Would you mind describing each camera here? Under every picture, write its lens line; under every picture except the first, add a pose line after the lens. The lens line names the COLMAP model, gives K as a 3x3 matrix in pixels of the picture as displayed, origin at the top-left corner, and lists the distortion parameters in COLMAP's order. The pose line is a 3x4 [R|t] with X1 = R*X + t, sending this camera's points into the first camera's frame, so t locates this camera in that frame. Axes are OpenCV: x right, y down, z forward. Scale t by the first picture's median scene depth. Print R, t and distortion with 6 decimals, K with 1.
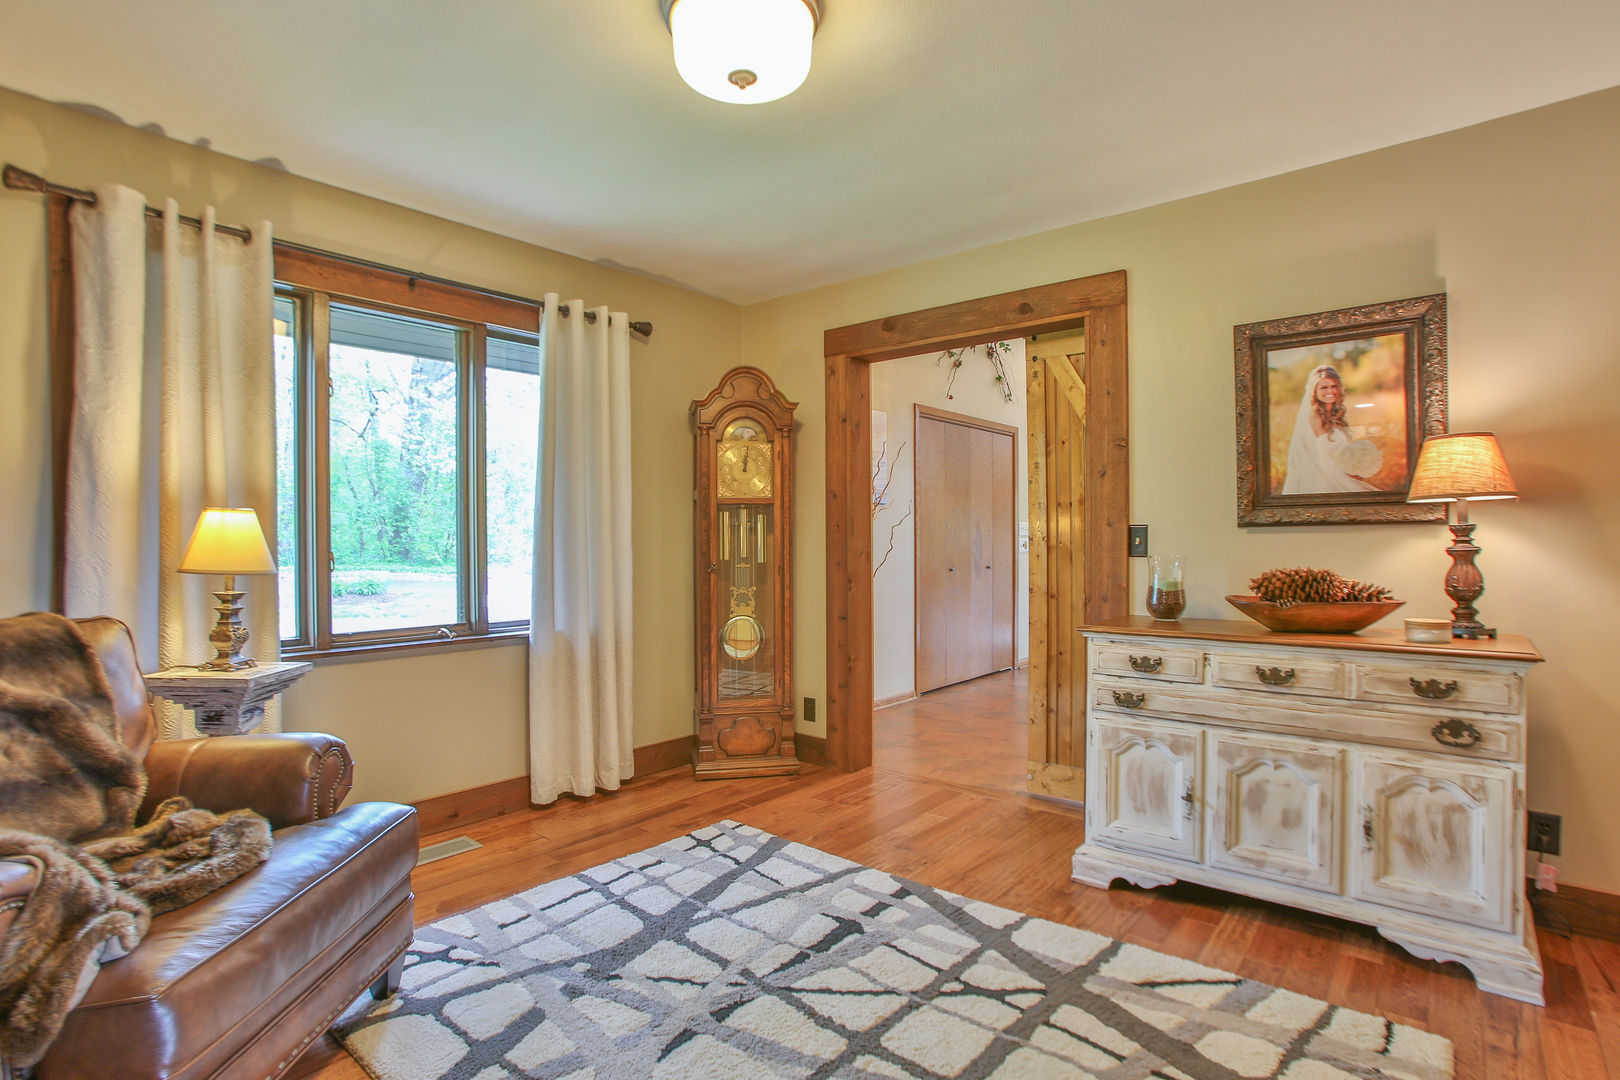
lens RADIAL K [[811.8, 0, 809.6], [0, 811.8, 541.9], [0, 0, 1]] dist [-0.018911, 0.006494]
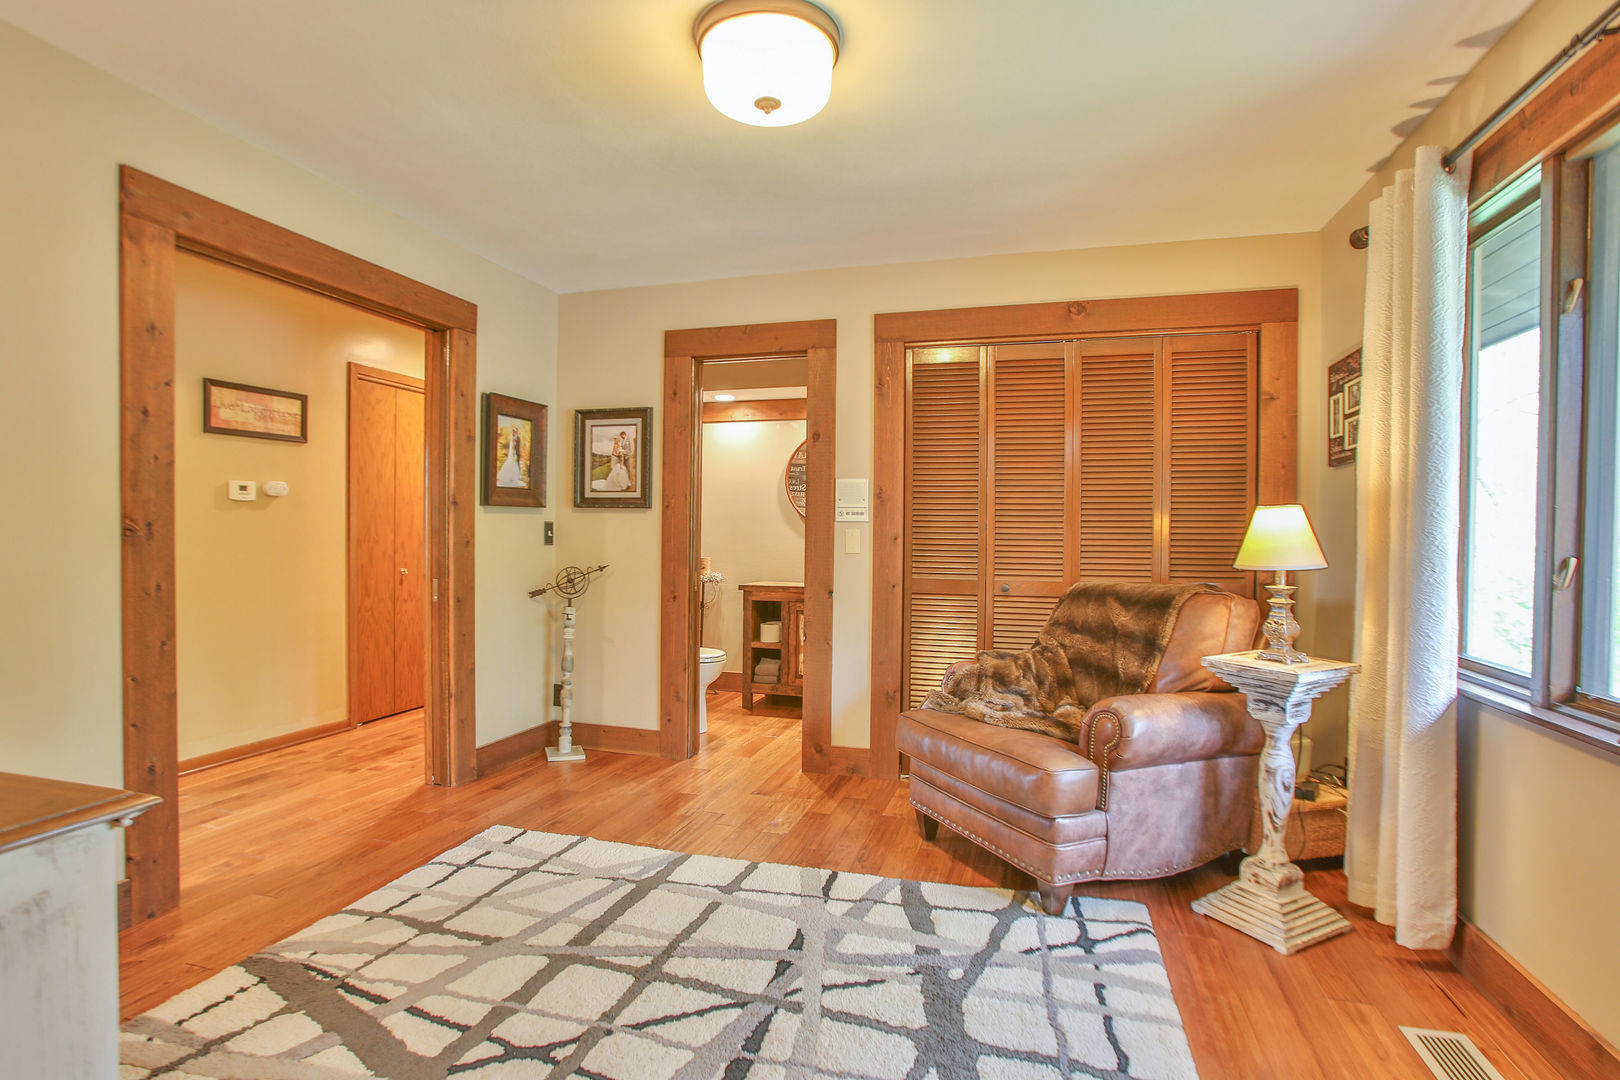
lens RADIAL K [[811.8, 0, 810.4], [0, 811.8, 540.0], [0, 0, 1]] dist [-0.018911, 0.006494]
pose [[-0.911720, -0.002749, -0.410802, 0.298885], [-0.009691, 0.999843, 0.014817, -0.011949], [0.410697, 0.017490, -0.911604, 1.929078]]
